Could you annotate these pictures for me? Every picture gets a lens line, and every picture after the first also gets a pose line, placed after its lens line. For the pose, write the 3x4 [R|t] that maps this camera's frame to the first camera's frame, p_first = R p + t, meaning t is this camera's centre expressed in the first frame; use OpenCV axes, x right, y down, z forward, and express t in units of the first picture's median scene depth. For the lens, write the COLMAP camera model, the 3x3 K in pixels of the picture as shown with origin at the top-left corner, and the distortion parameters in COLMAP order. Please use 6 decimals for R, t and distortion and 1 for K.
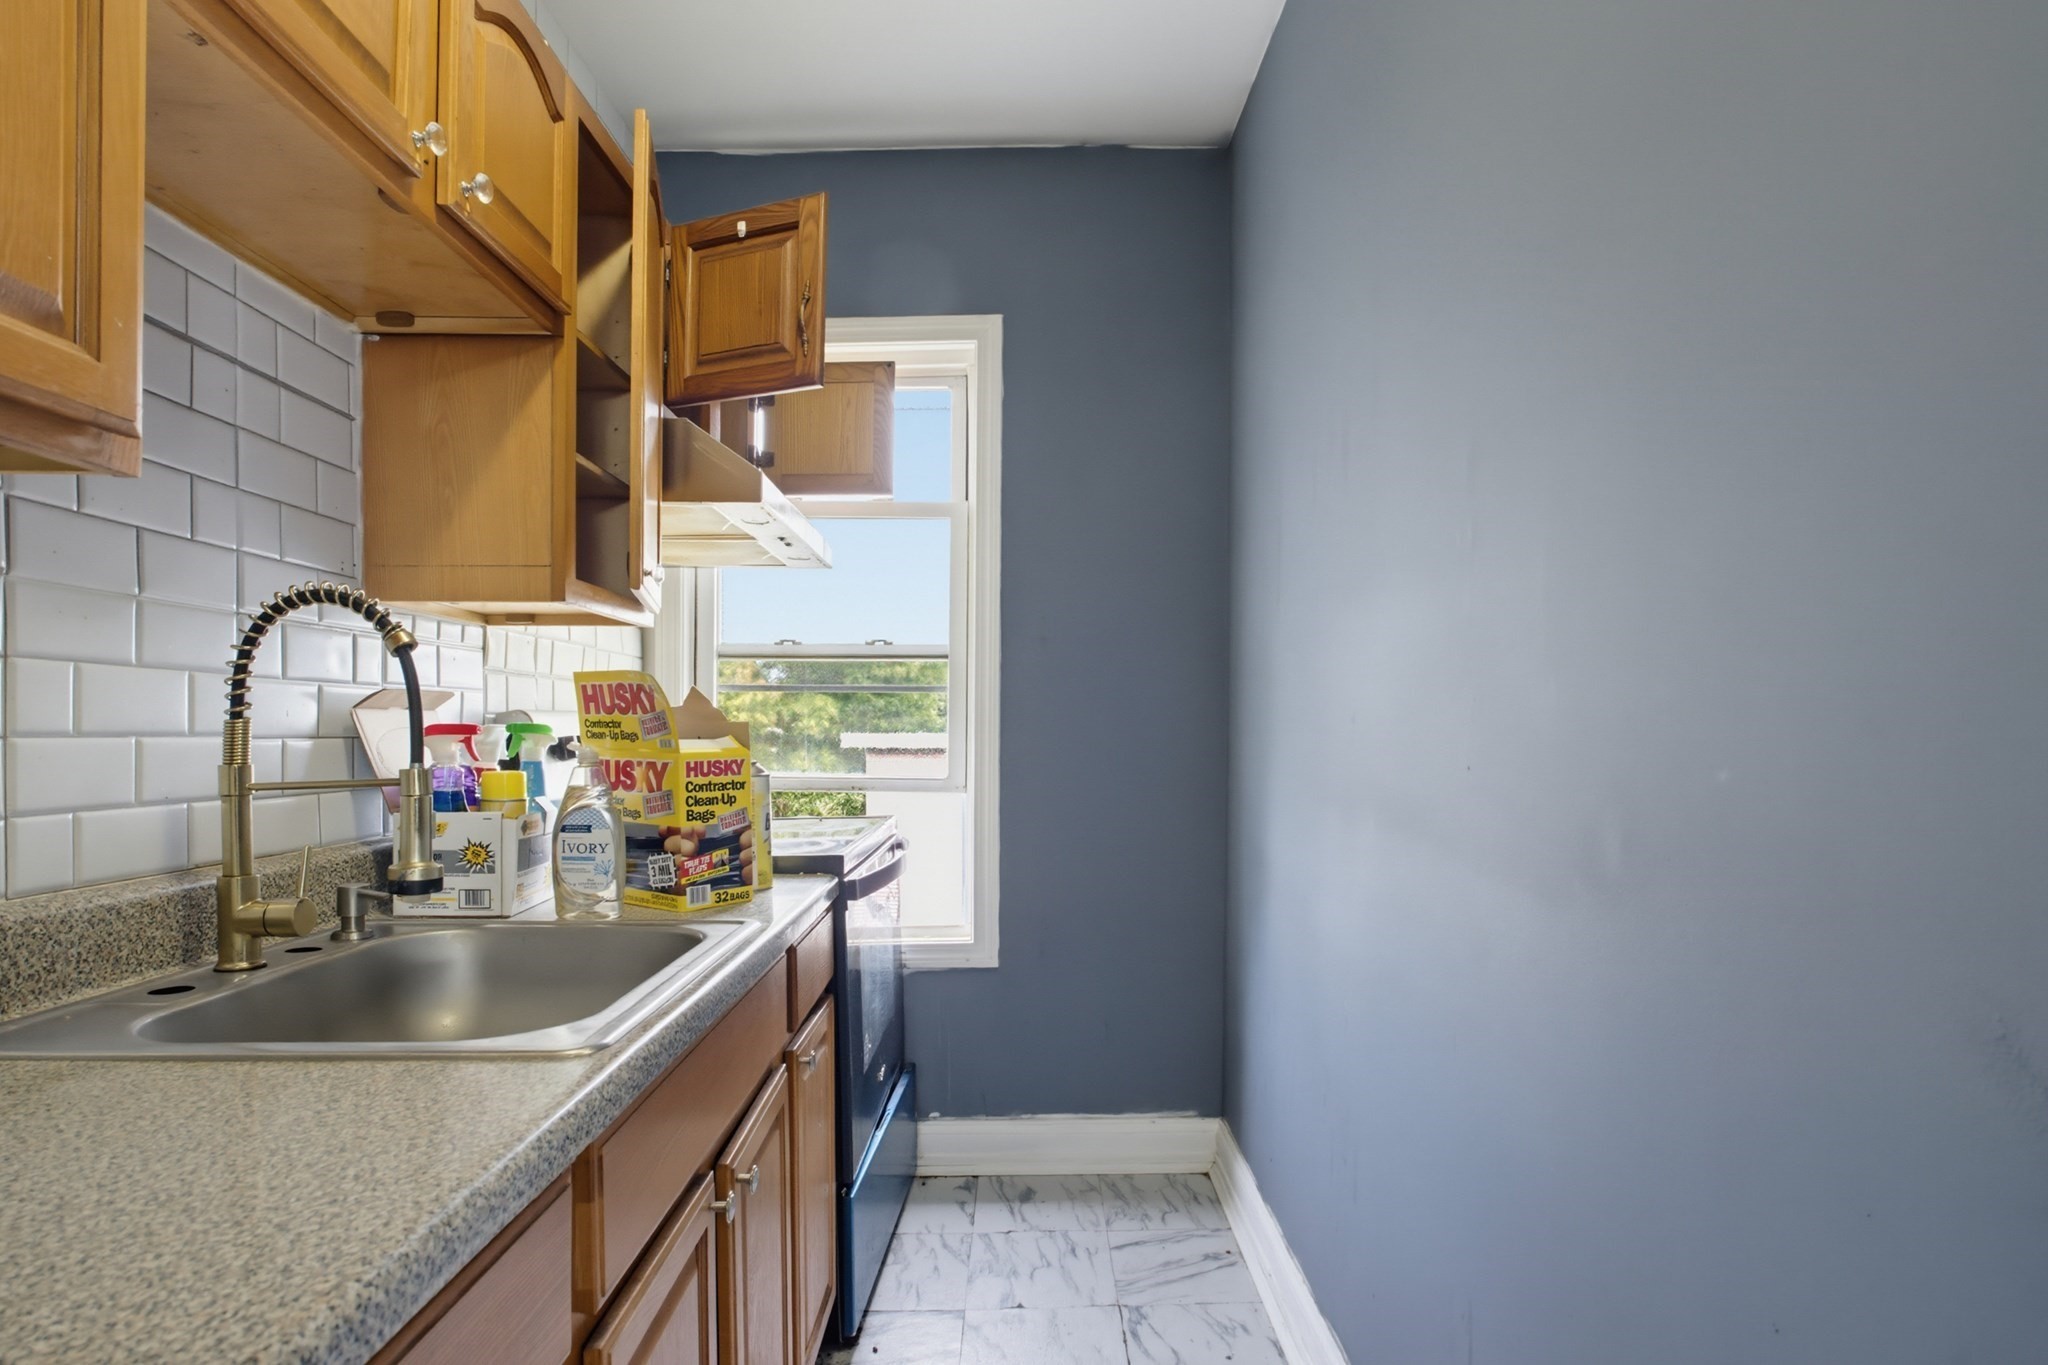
lens RADIAL K [[1027.3, 0, 1025.6], [0, 1027.3, 709.2], [0, 0, 1]] dist [-0.022033, 0.001312]
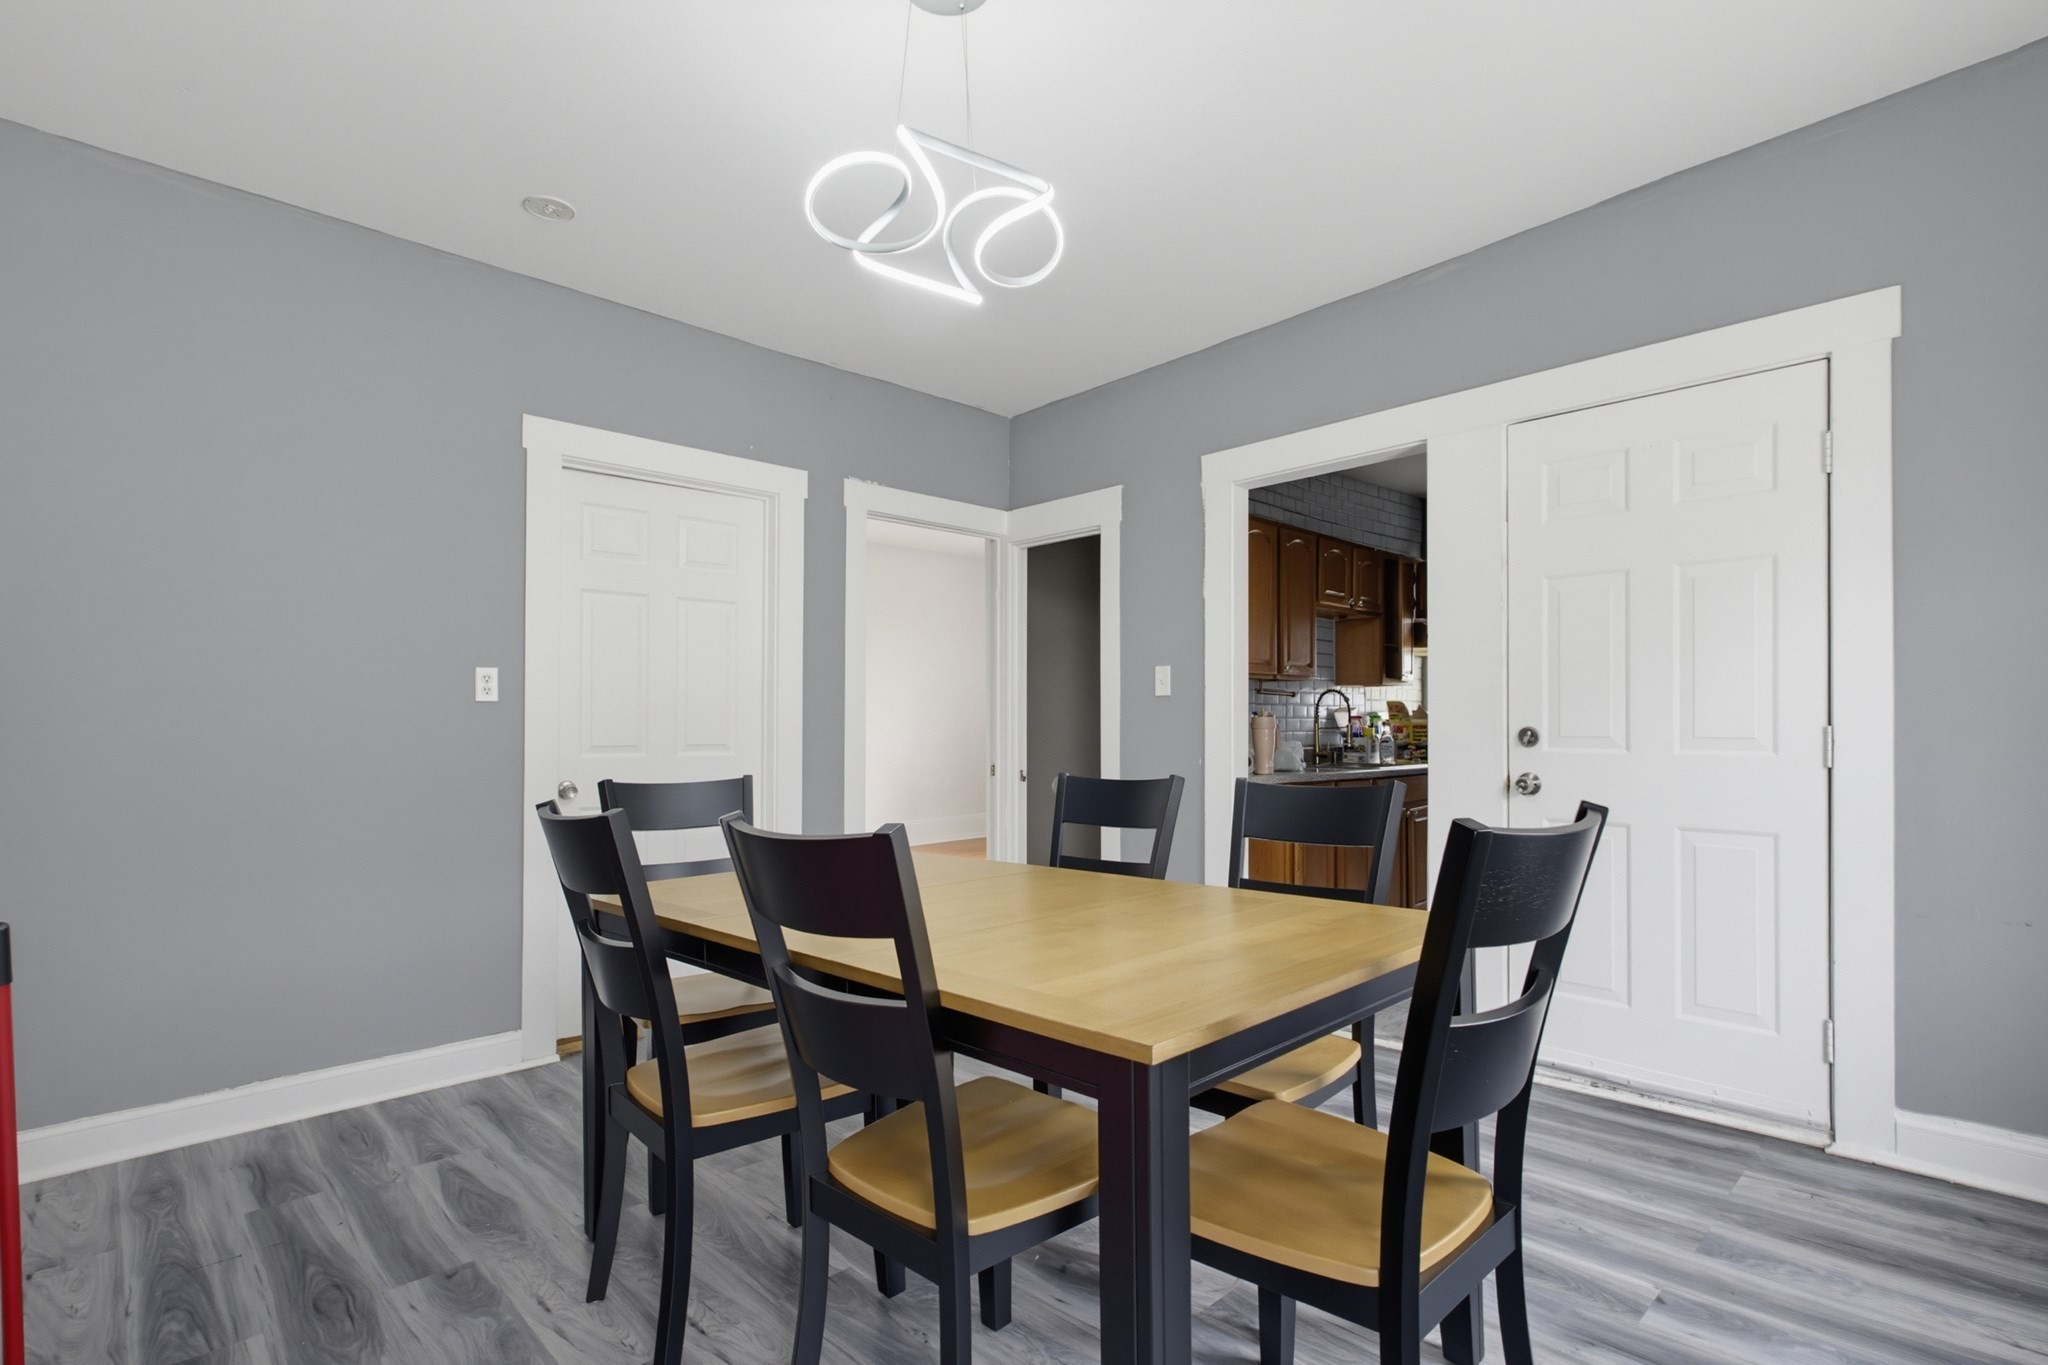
lens RADIAL K [[1027.3, 0, 1025.6], [0, 1027.3, 709.2], [0, 0, 1]] dist [-0.022033, 0.001312]
pose [[0.664864, -0.003903, -0.746954, 1.548483], [0.006608, 0.999978, 0.000656, -0.021278], [0.746935, -0.005372, 0.664875, -2.591240]]
